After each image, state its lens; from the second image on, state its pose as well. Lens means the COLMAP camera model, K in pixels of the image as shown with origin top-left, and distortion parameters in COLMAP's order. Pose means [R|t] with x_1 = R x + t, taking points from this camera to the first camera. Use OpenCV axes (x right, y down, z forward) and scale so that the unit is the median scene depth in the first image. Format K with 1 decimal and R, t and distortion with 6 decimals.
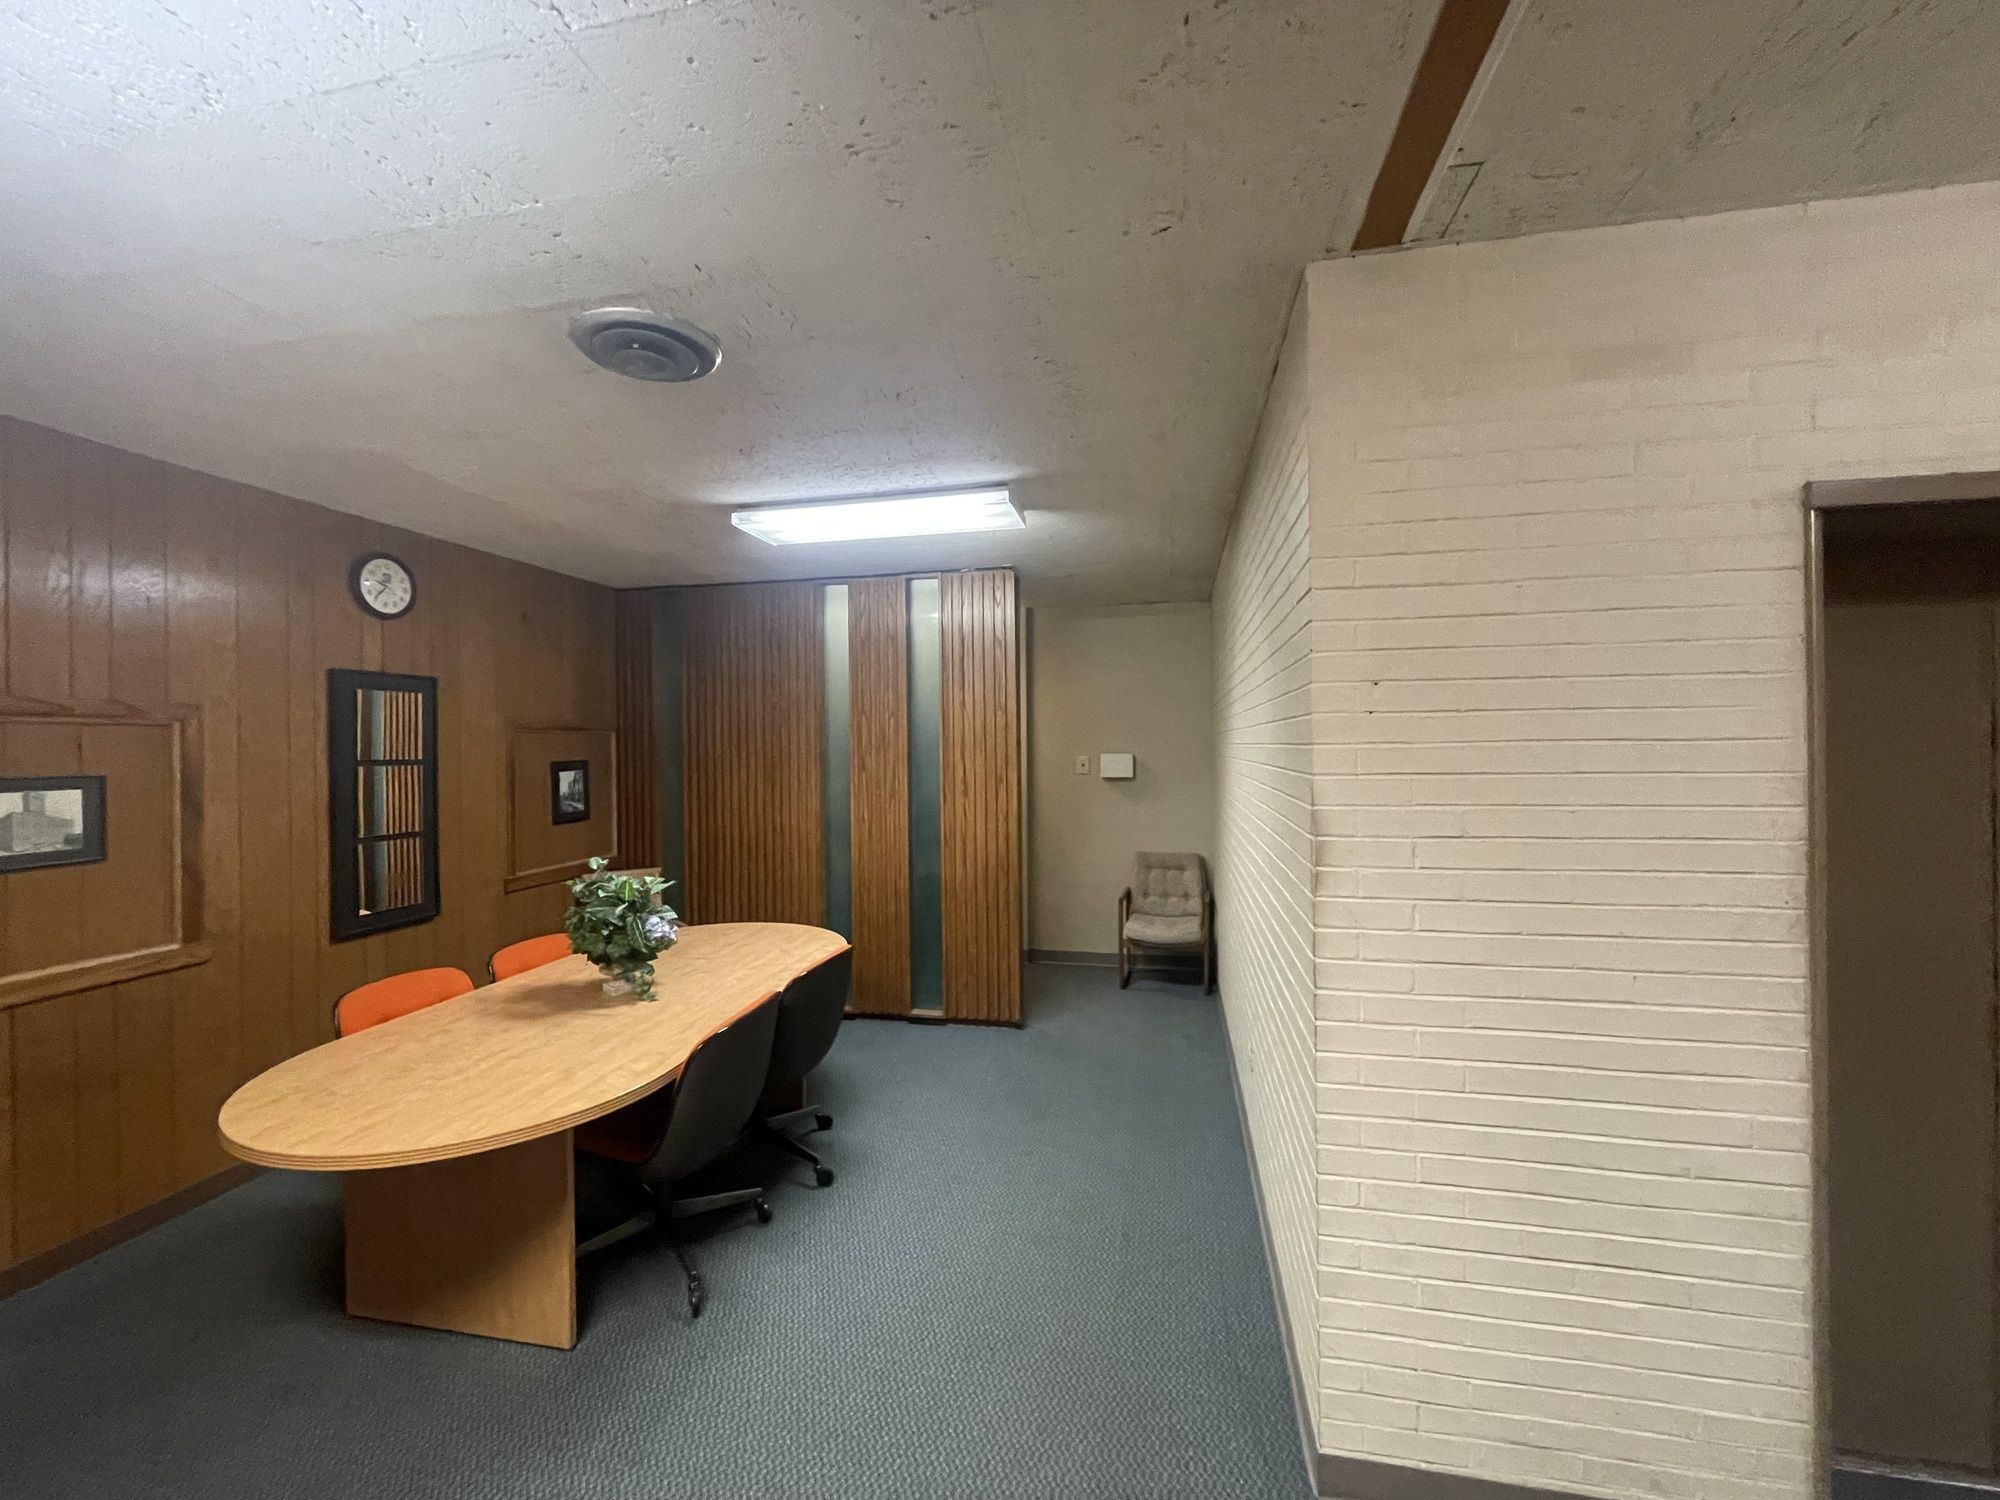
lens RADIAL K [[804.8, 0, 1003.7], [0, 804.8, 748.5], [0, 0, 1]] dist [-0.000626, -0.000404]
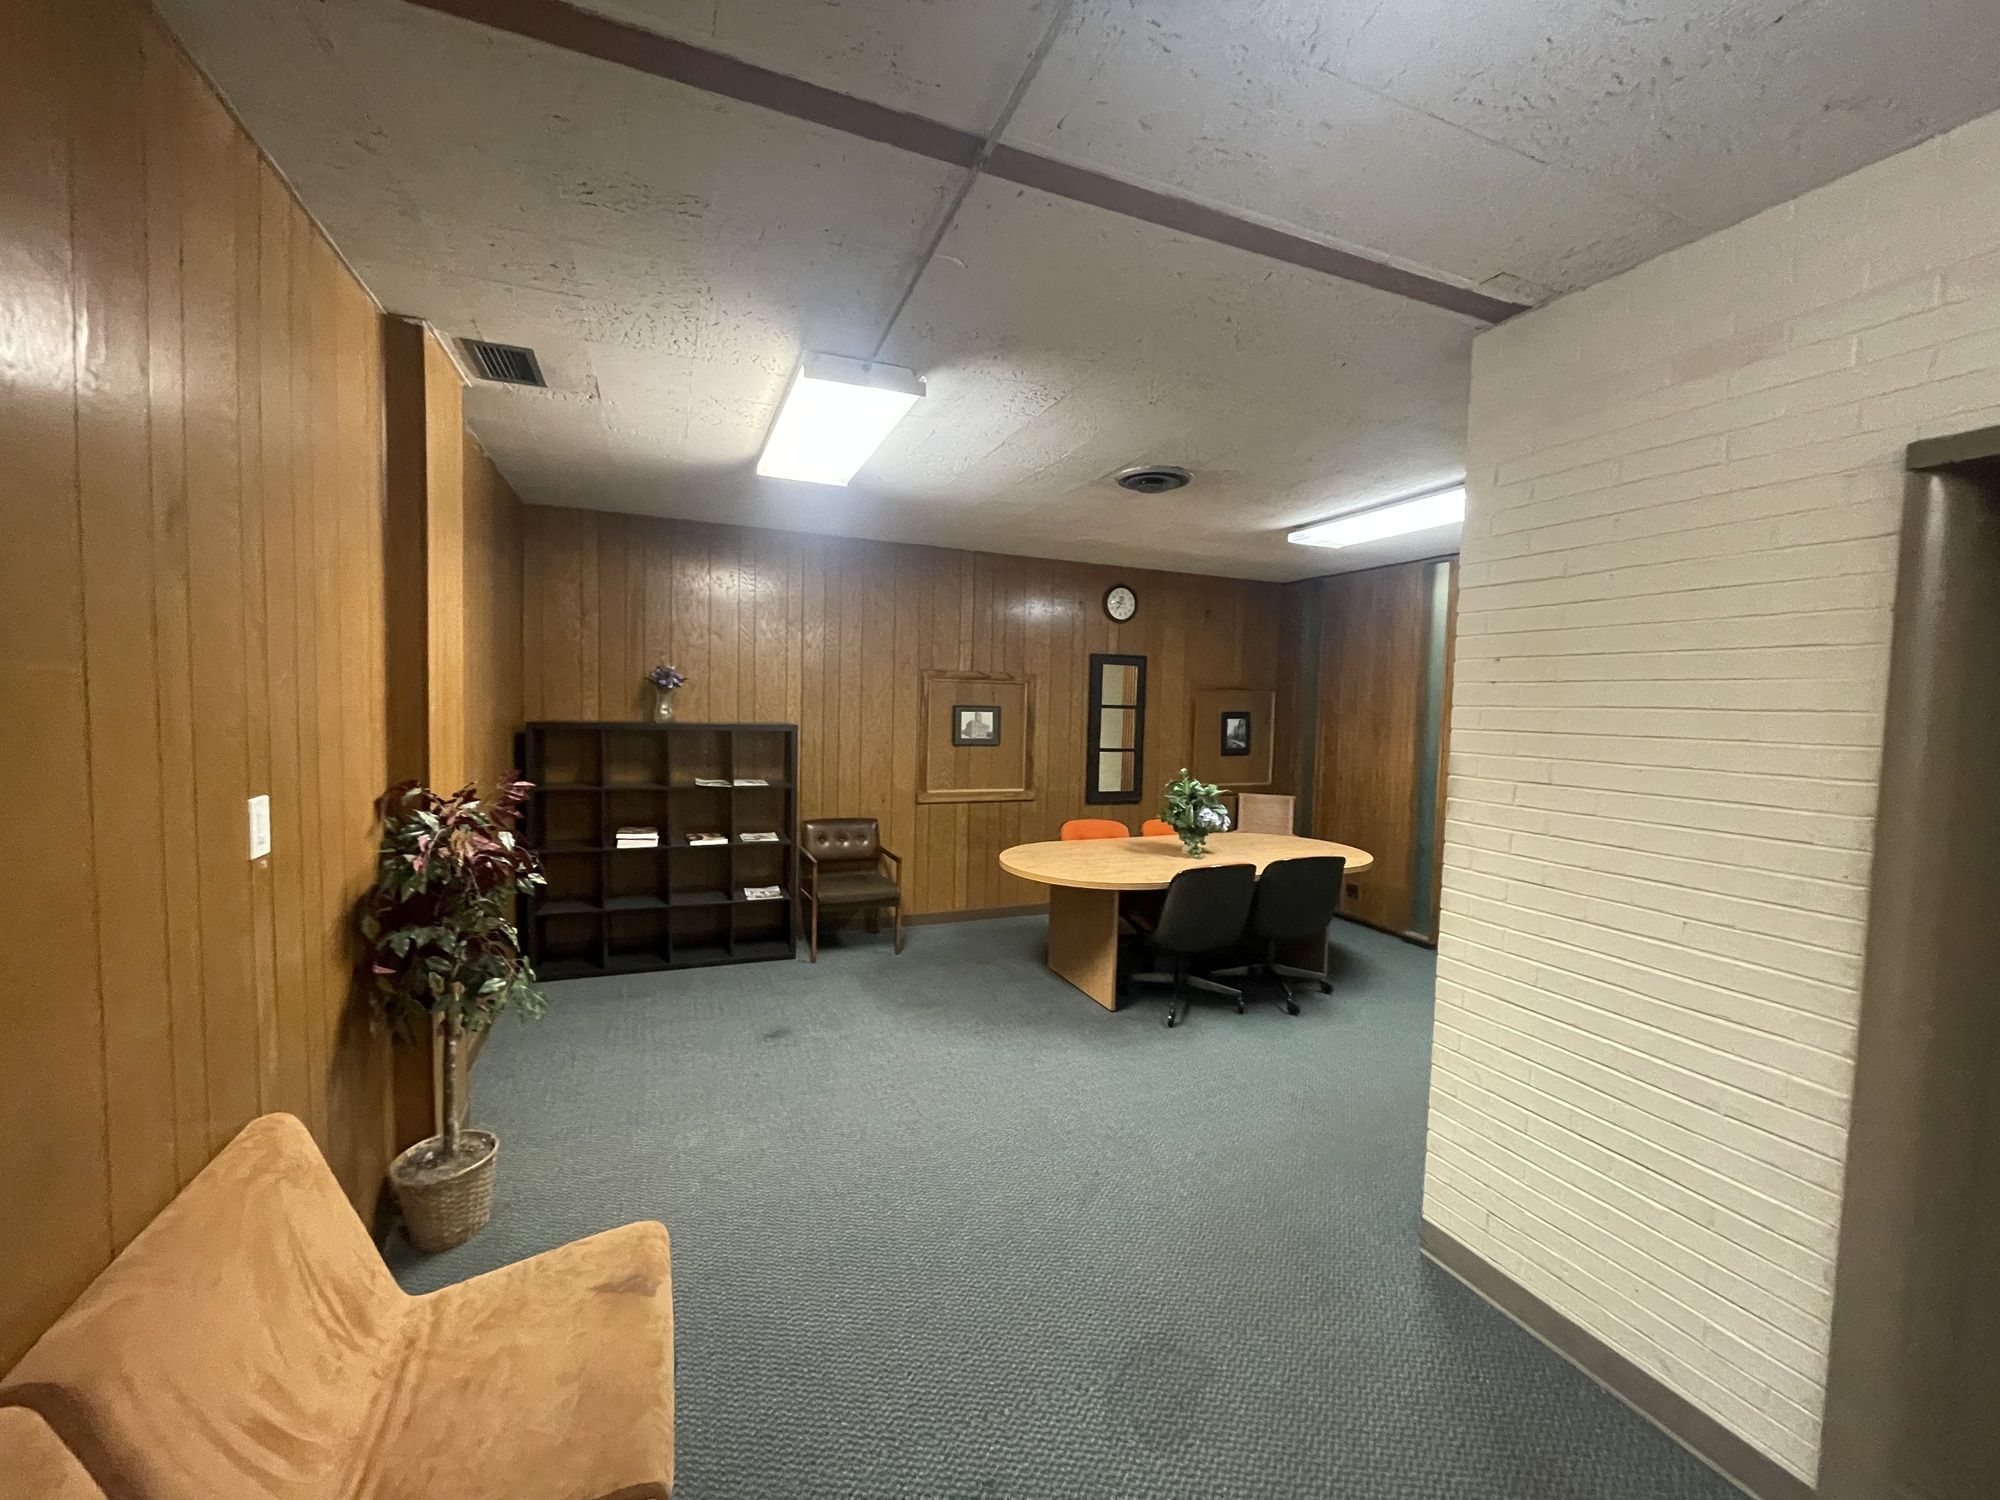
lens RADIAL K [[804.8, 0, 998.5], [0, 804.8, 746.4], [0, 0, 1]] dist [-0.000626, -0.000404]
pose [[0.564112, 0.072424, -0.822516, 0.644922], [-0.035613, 0.997353, 0.063394, 0.002386], [0.824930, -0.006469, 0.565198, -0.231681]]
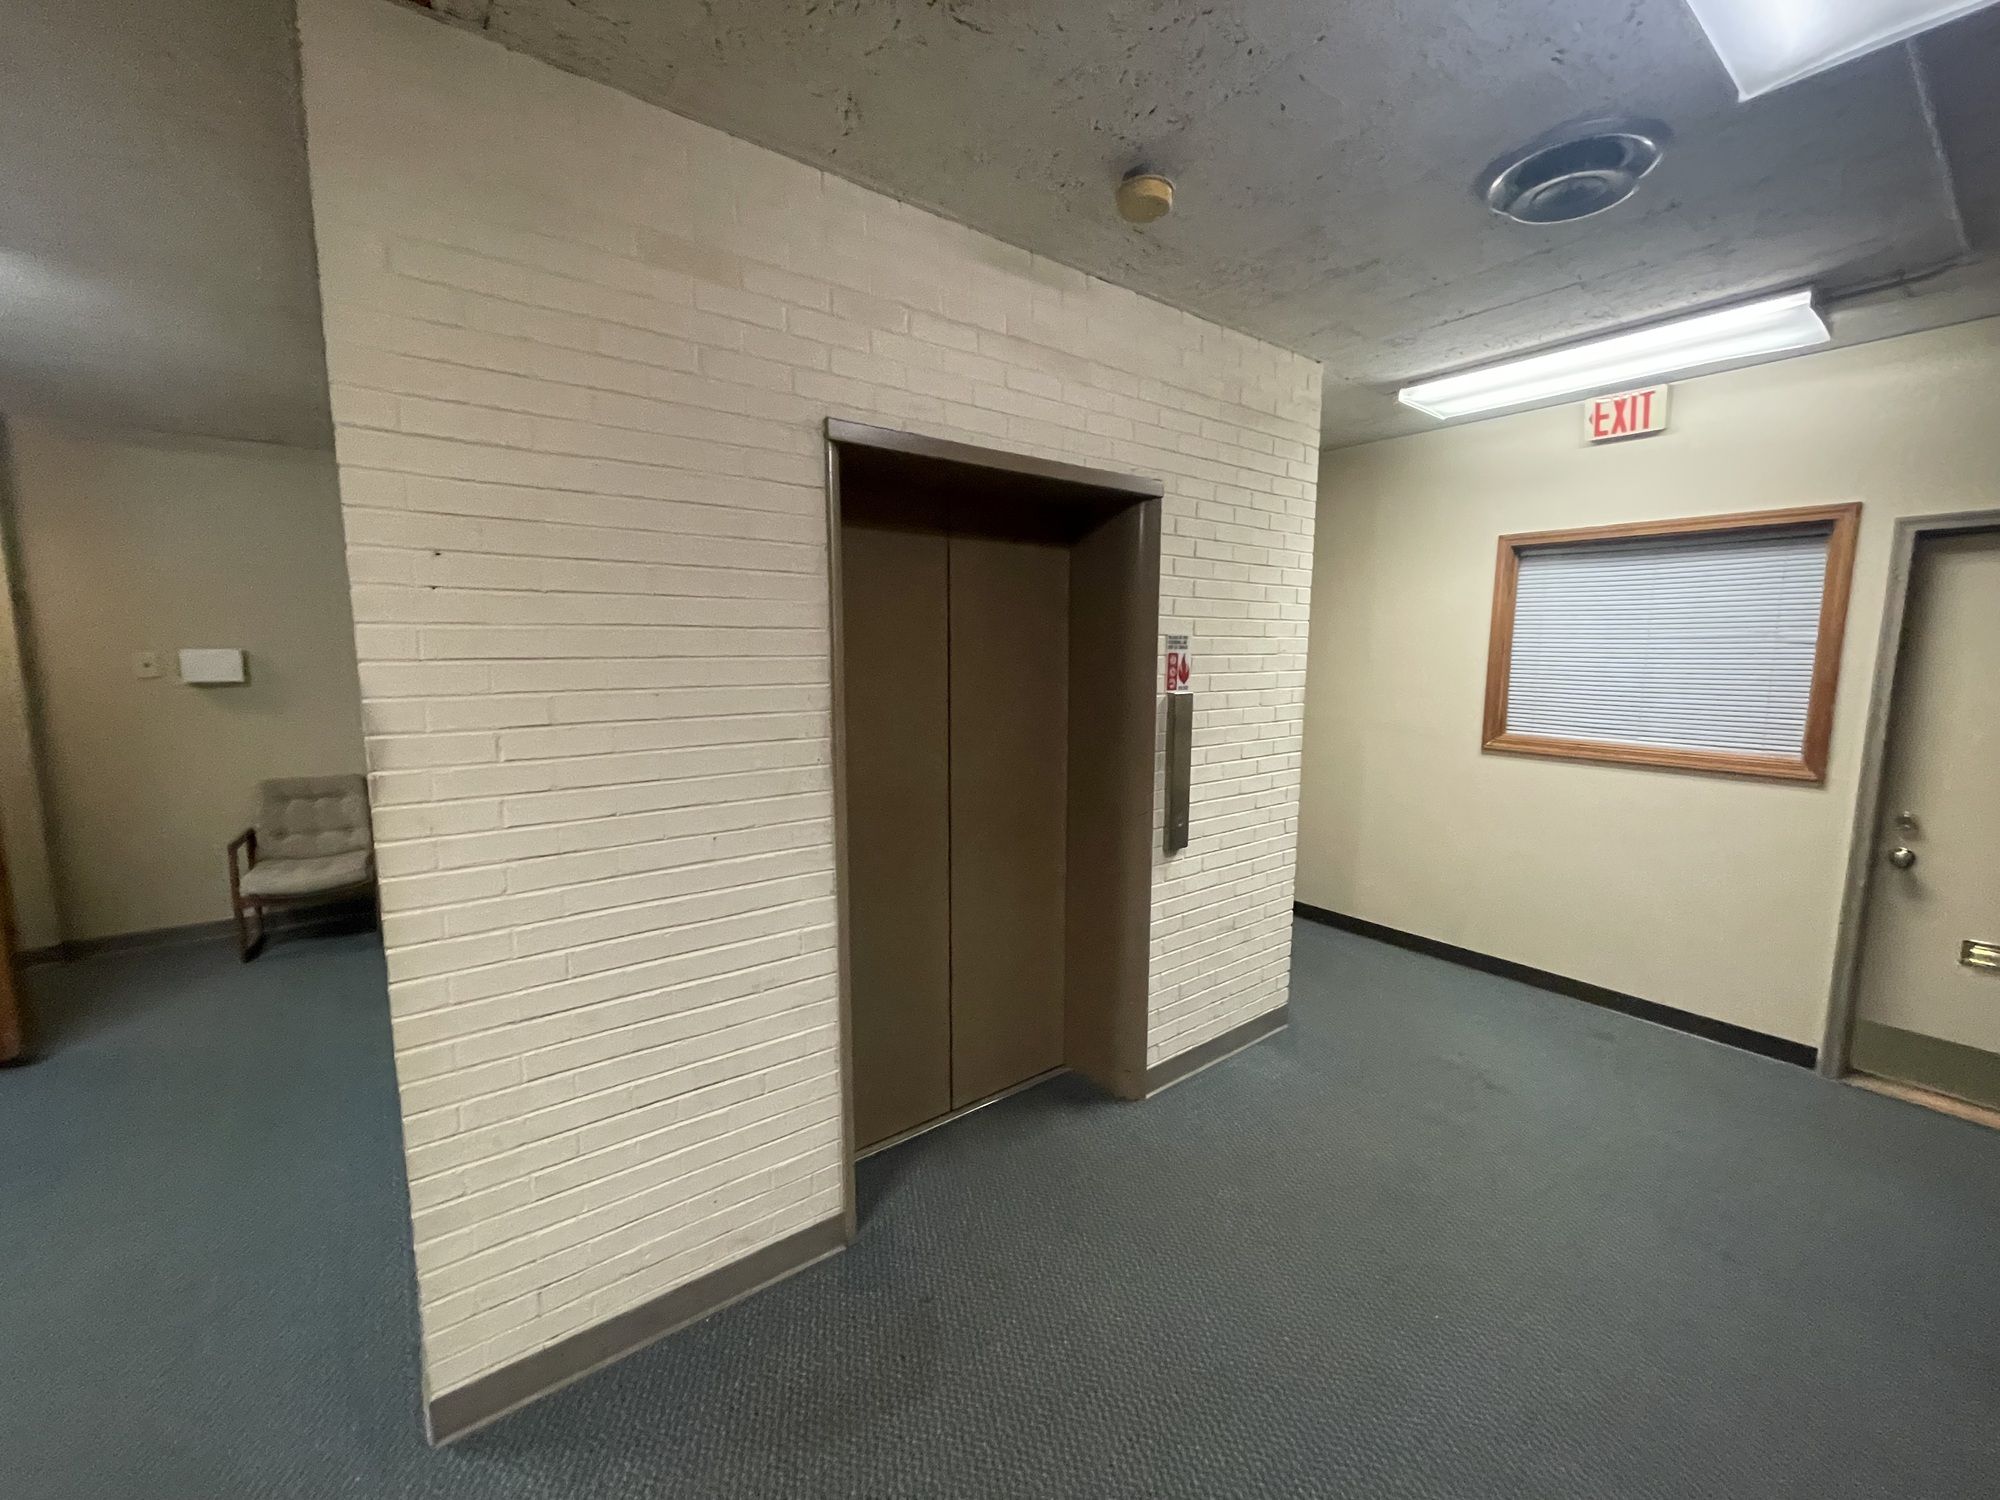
lens RADIAL K [[804.8, 0, 1004.2], [0, 804.8, 746.8], [0, 0, 1]] dist [-0.000626, -0.000404]
pose [[0.654043, -0.083326, 0.751854, 0.117637], [-0.006092, 0.993302, 0.115384, 0.012939], [-0.756433, -0.080047, 0.649155, -0.020930]]
